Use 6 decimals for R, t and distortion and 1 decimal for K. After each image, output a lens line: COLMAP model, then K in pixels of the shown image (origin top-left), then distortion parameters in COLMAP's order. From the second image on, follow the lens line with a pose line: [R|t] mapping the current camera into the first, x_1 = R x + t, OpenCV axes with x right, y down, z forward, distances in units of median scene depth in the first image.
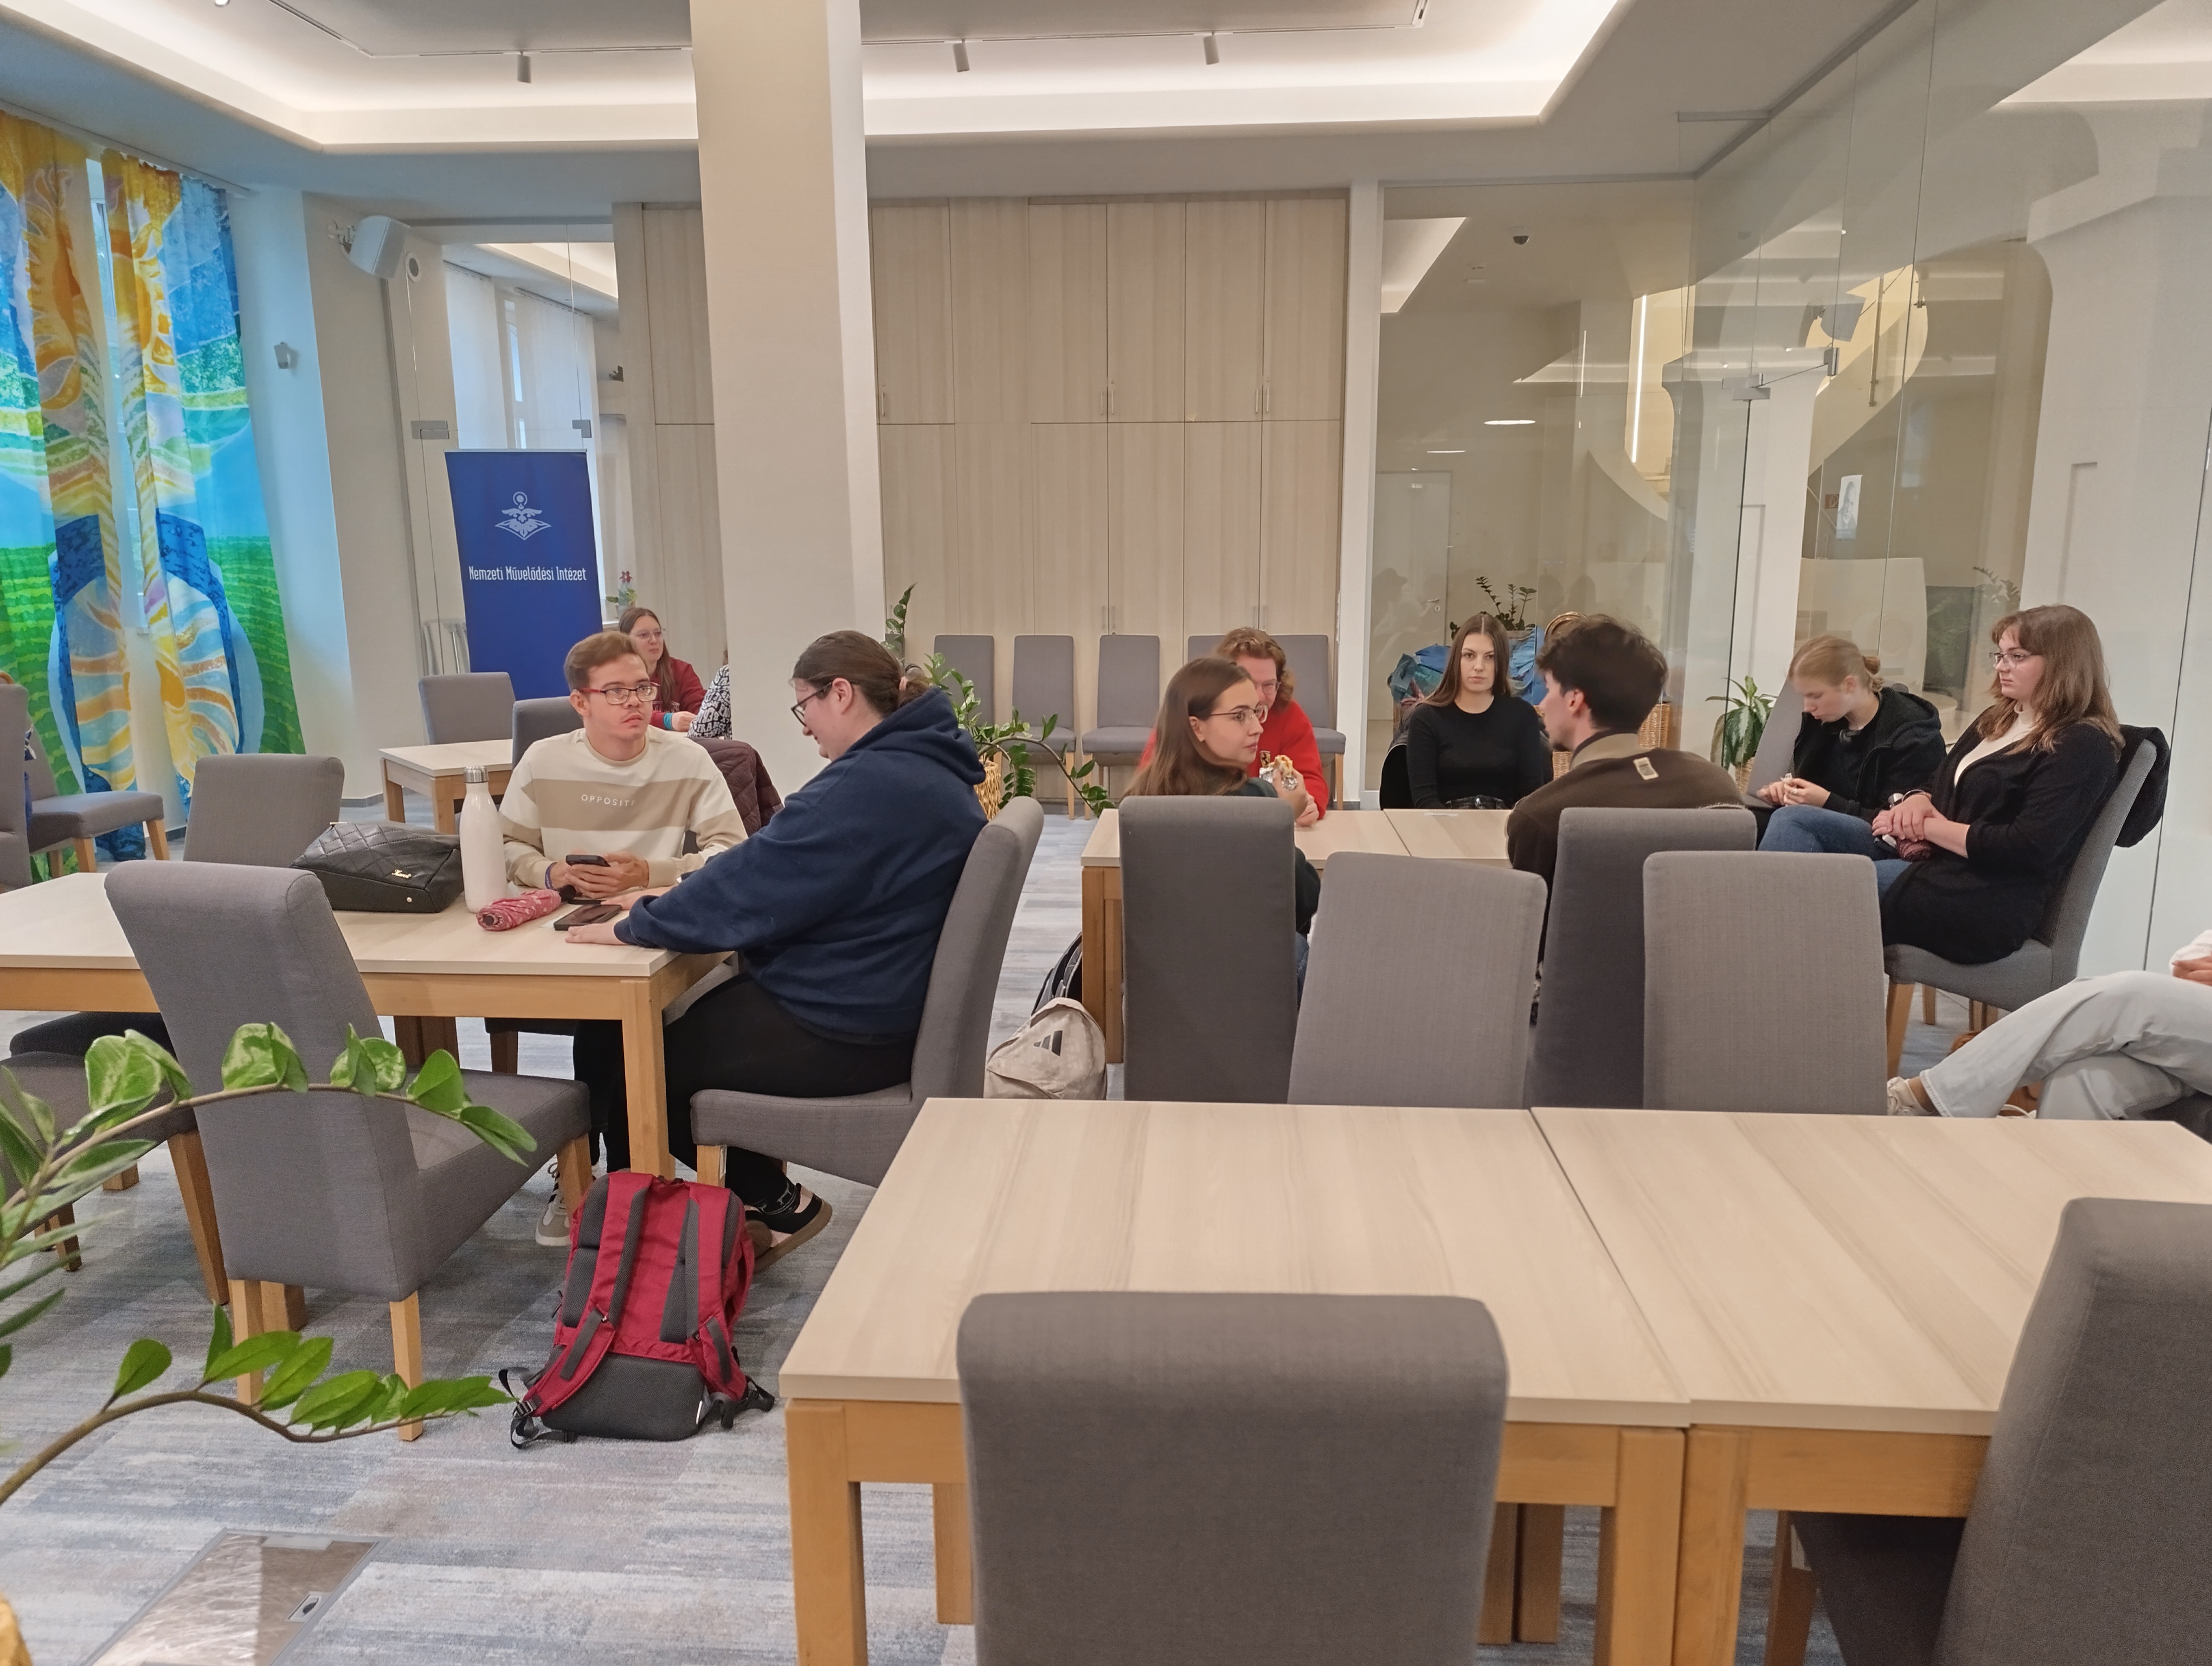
lens RADIAL K [[1497.9, 0, 1109.4], [0, 1497.9, 831.9], [0, 0, 1]] dist [0.004226, -0.017996]
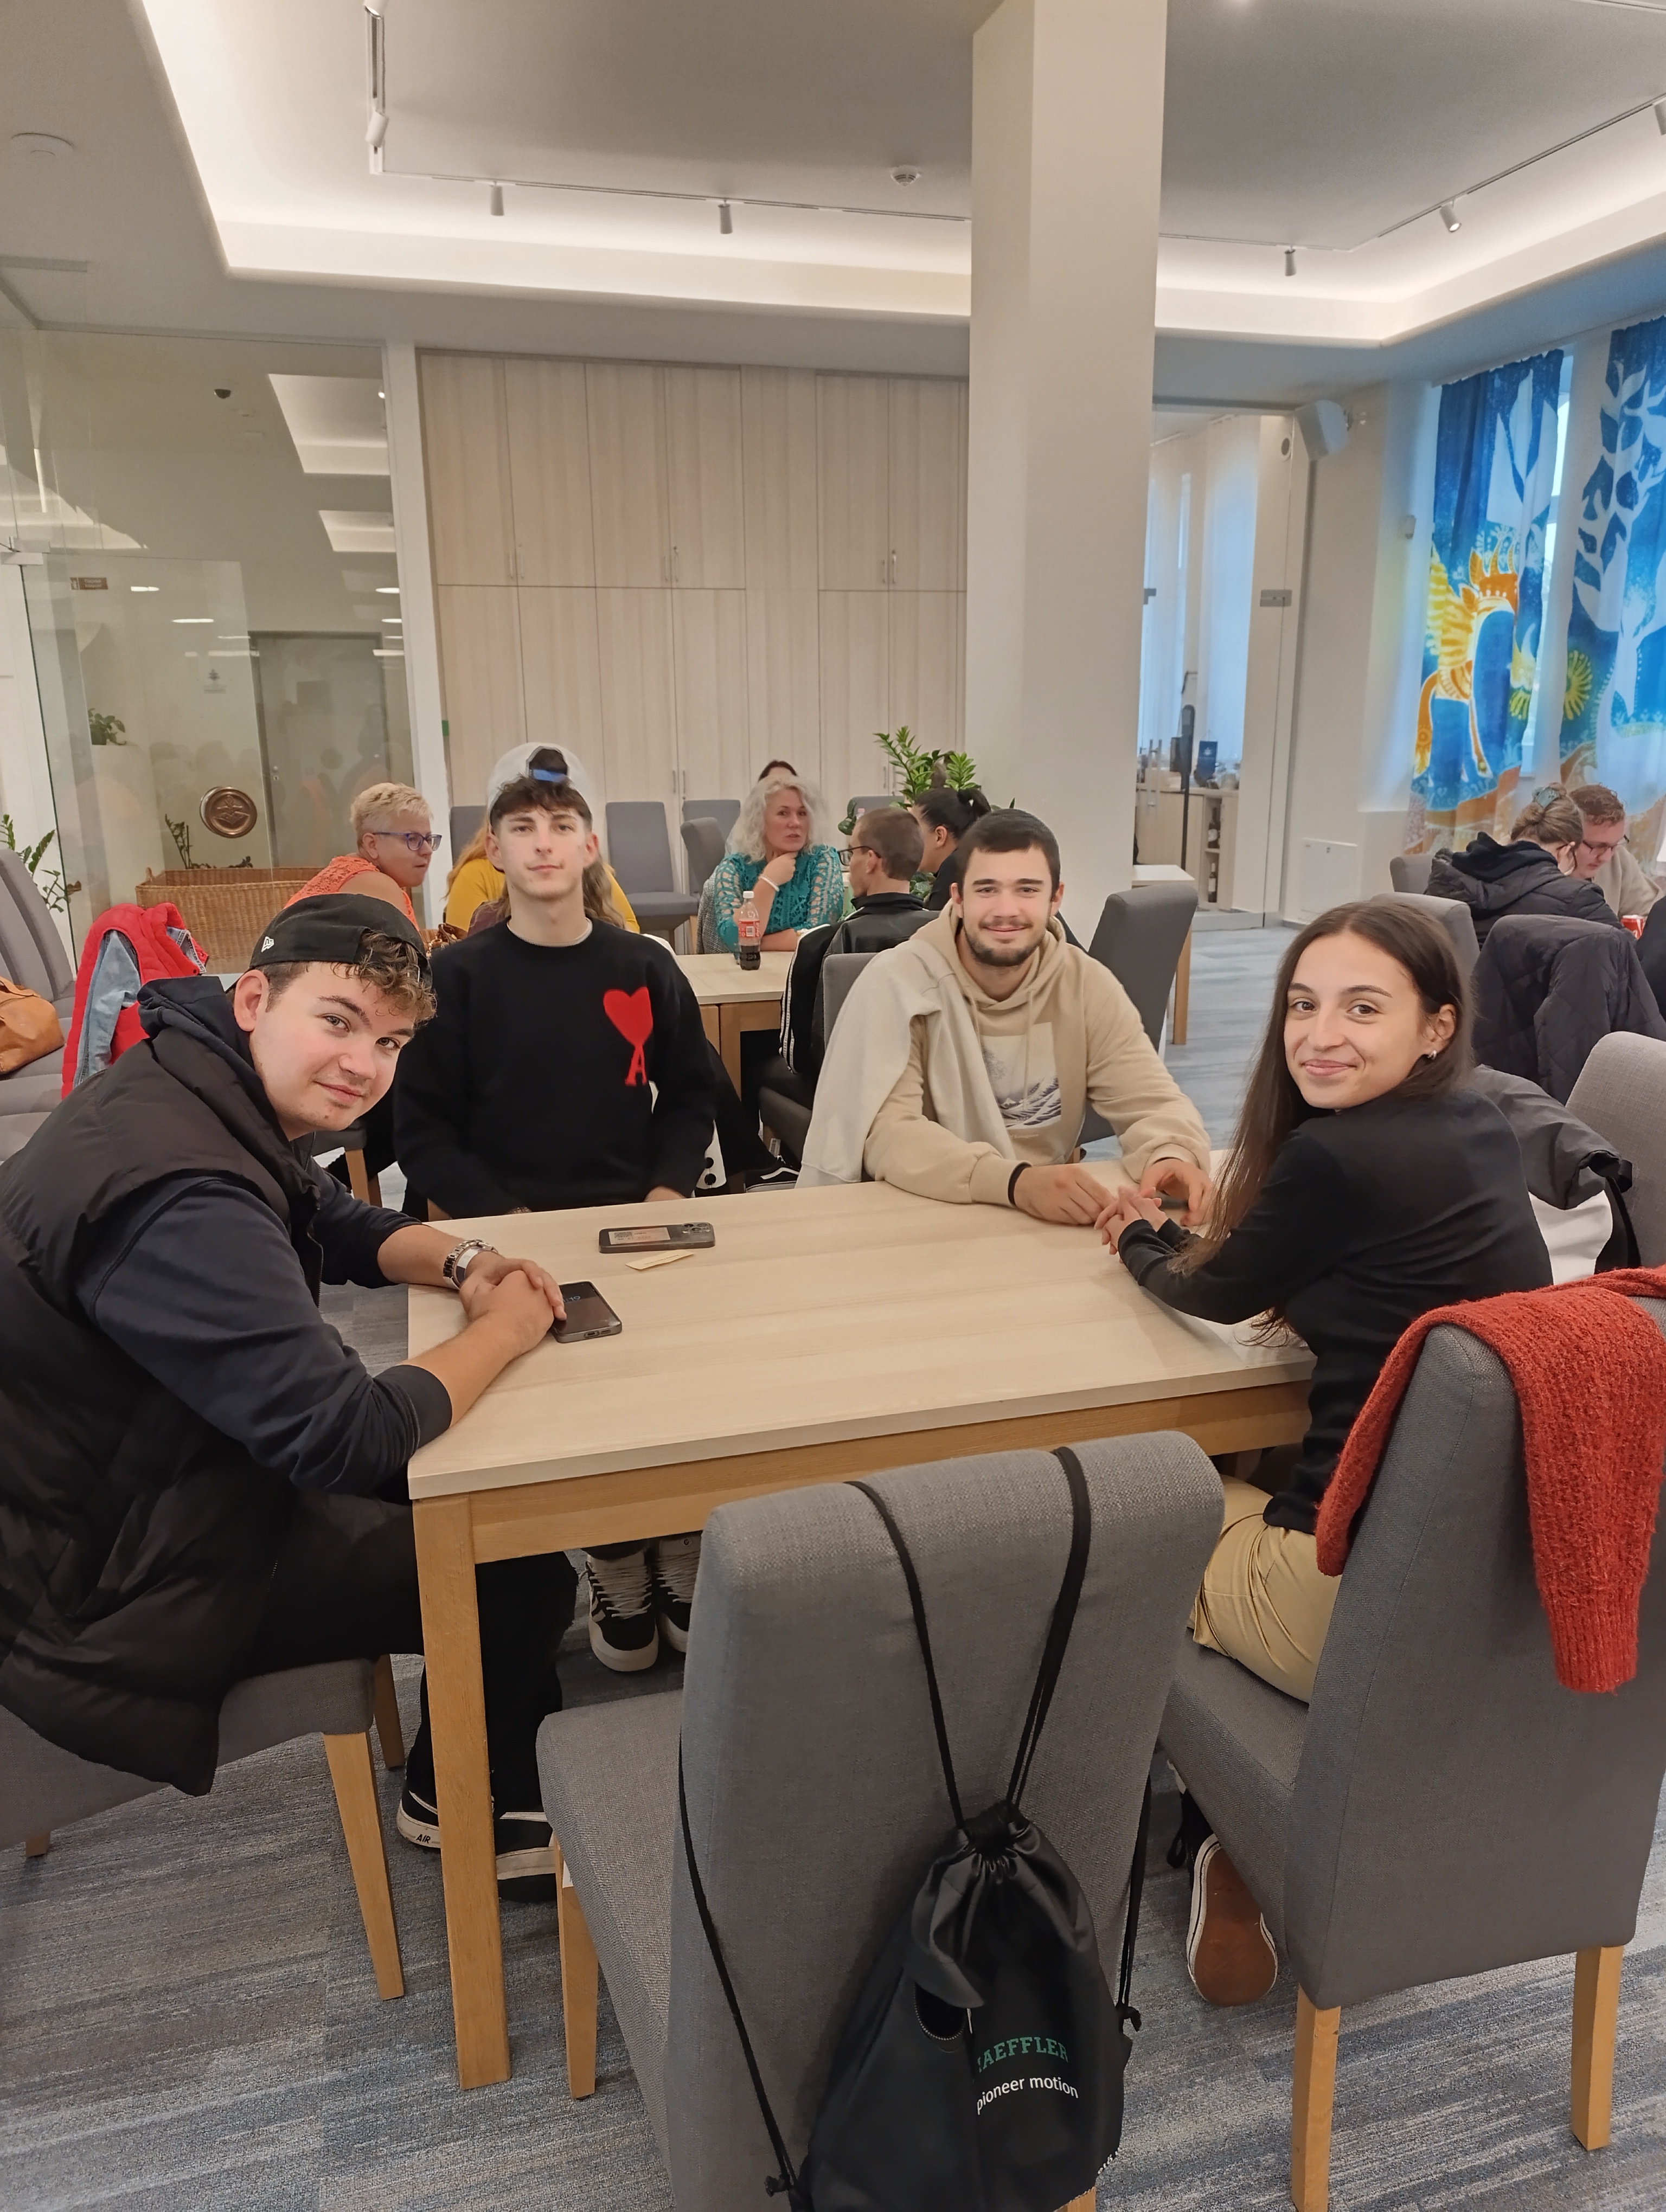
lens RADIAL K [[1497.9, 0, 824.3], [0, 1497.9, 1115.8], [0, 0, 1]] dist [0.004226, -0.017996]
pose [[0.939769, -0.099554, 0.326991, -0.757879], [0.077914, 0.993852, 0.078658, 0.000868], [-0.332812, -0.048443, 0.941748, 0.027775]]
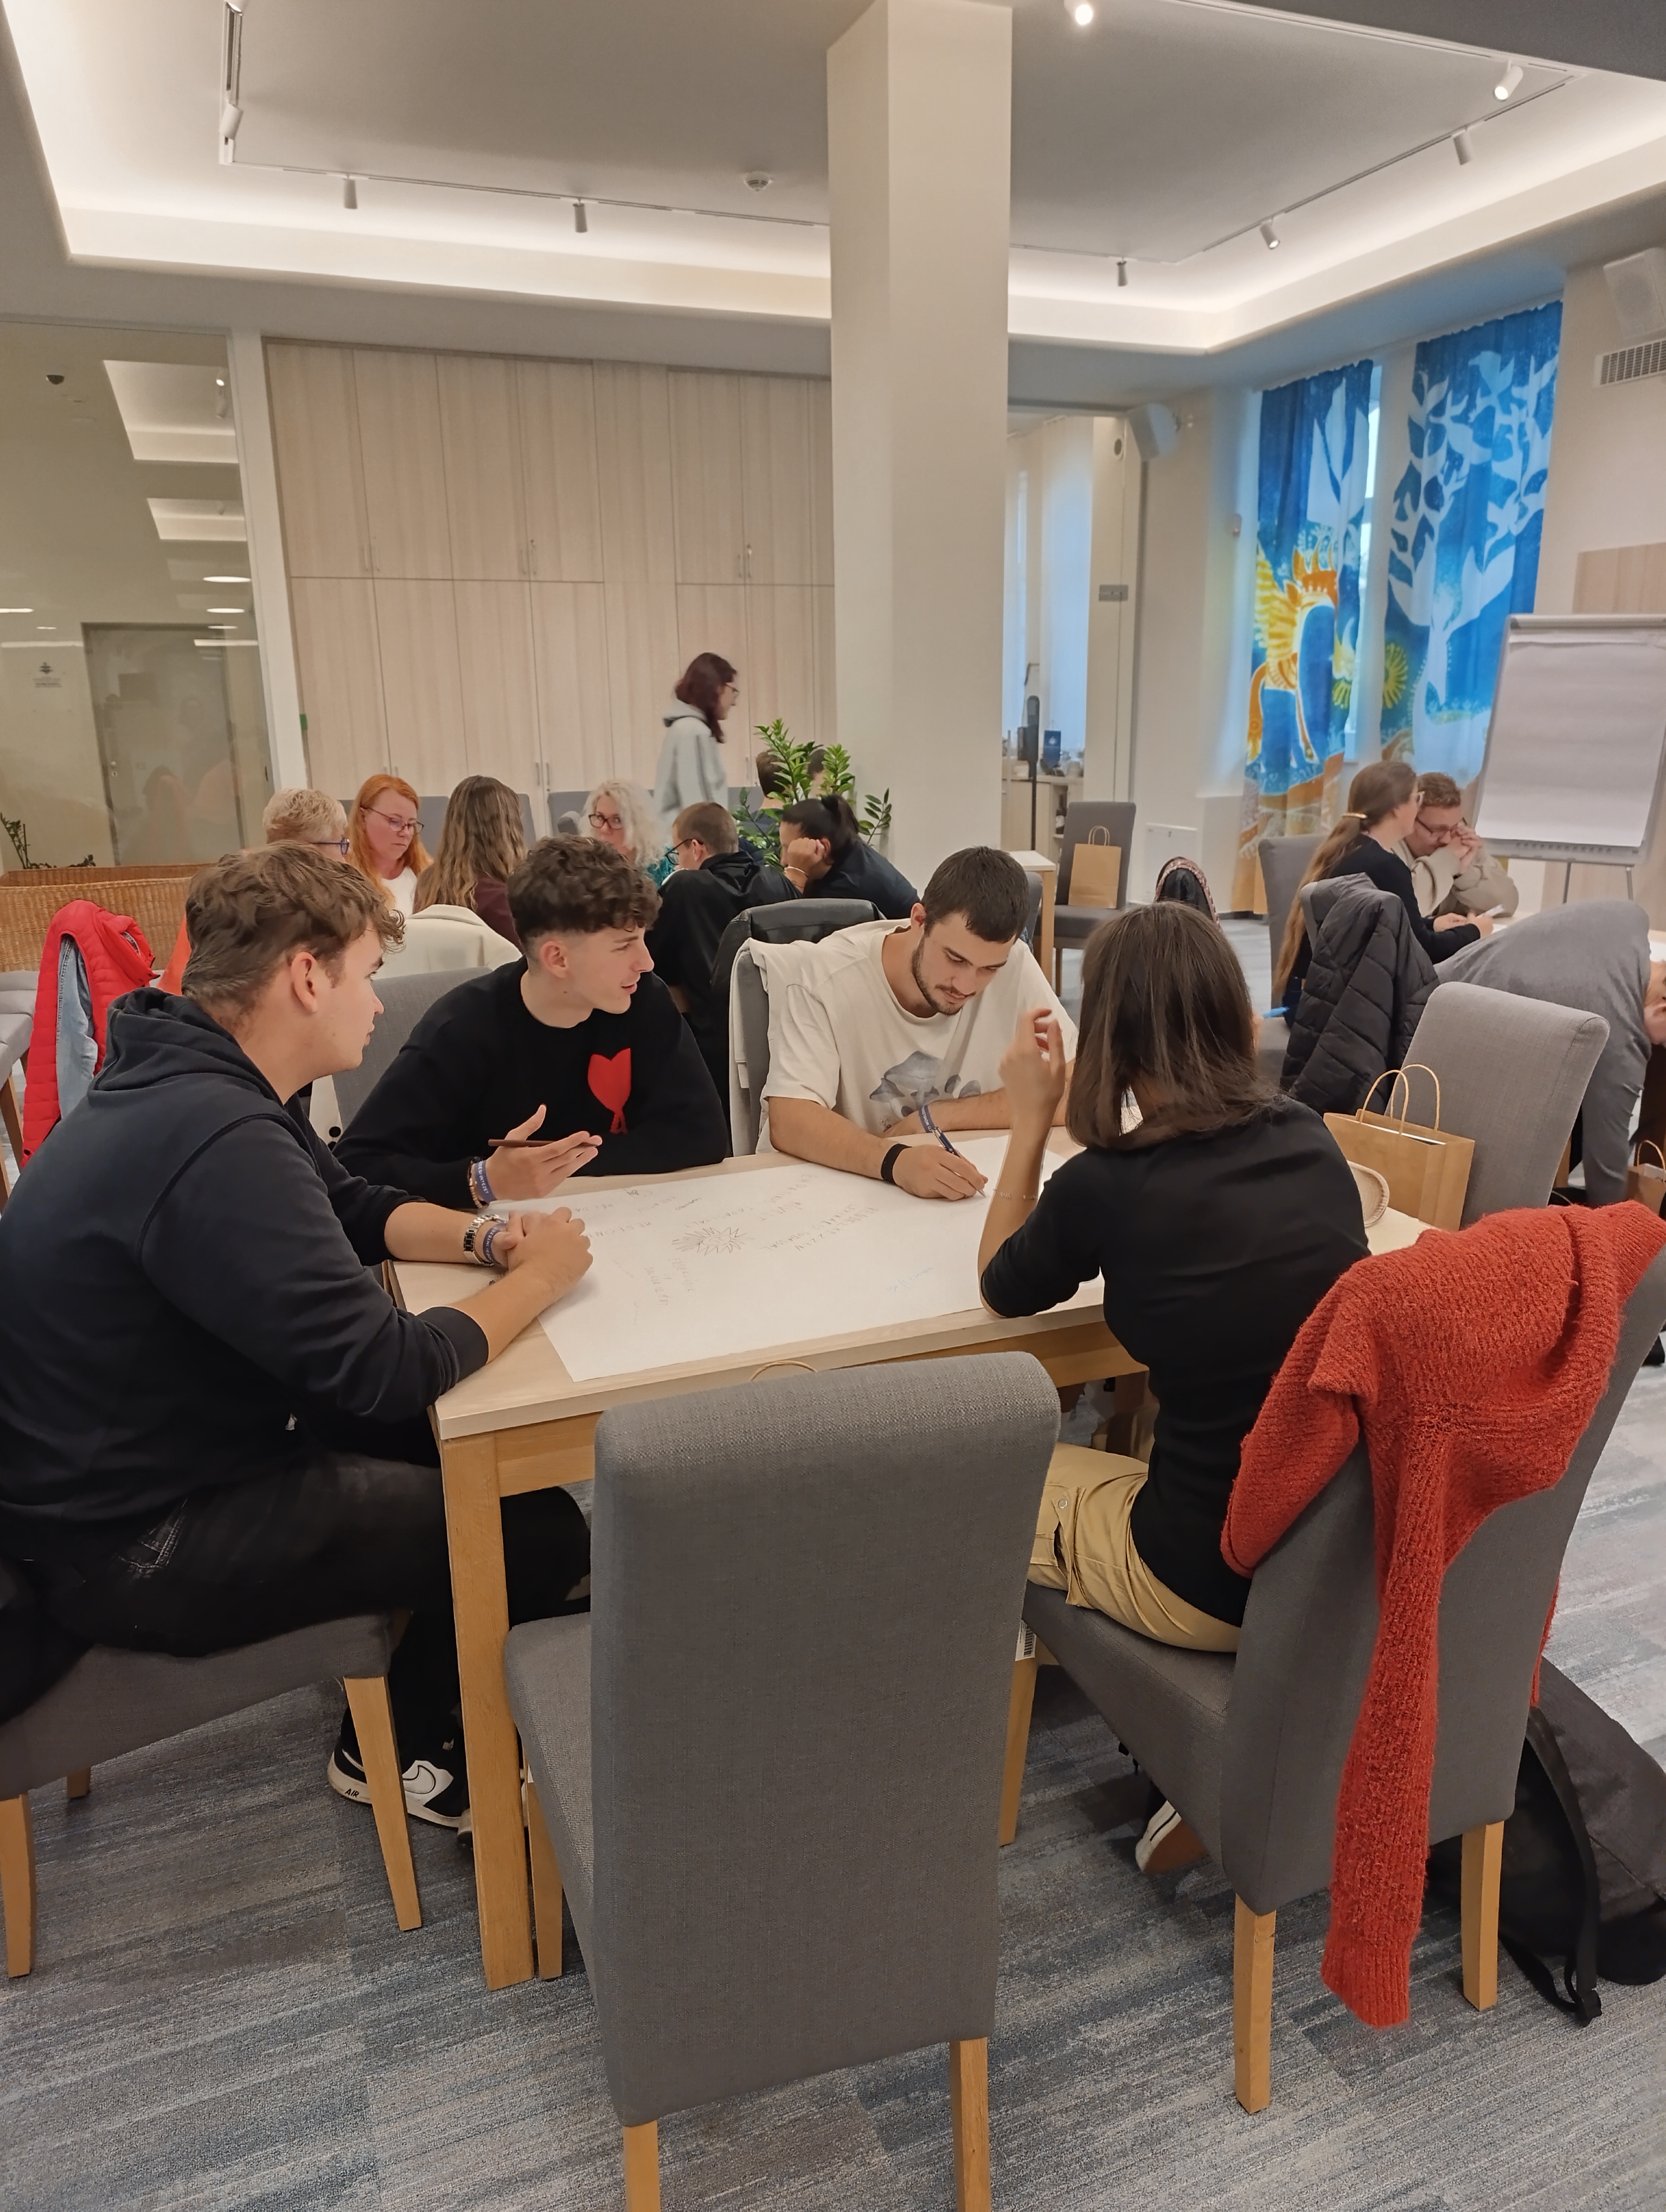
lens RADIAL K [[1497.9, 0, 839.3], [0, 1497.9, 1108.2], [0, 0, 1]] dist [0.004226, -0.017996]
pose [[0.895247, -0.129876, 0.426221, -0.792518], [0.101087, 0.990835, 0.089595, 0.002835], [-0.433951, -0.037124, 0.900171, 0.008077]]
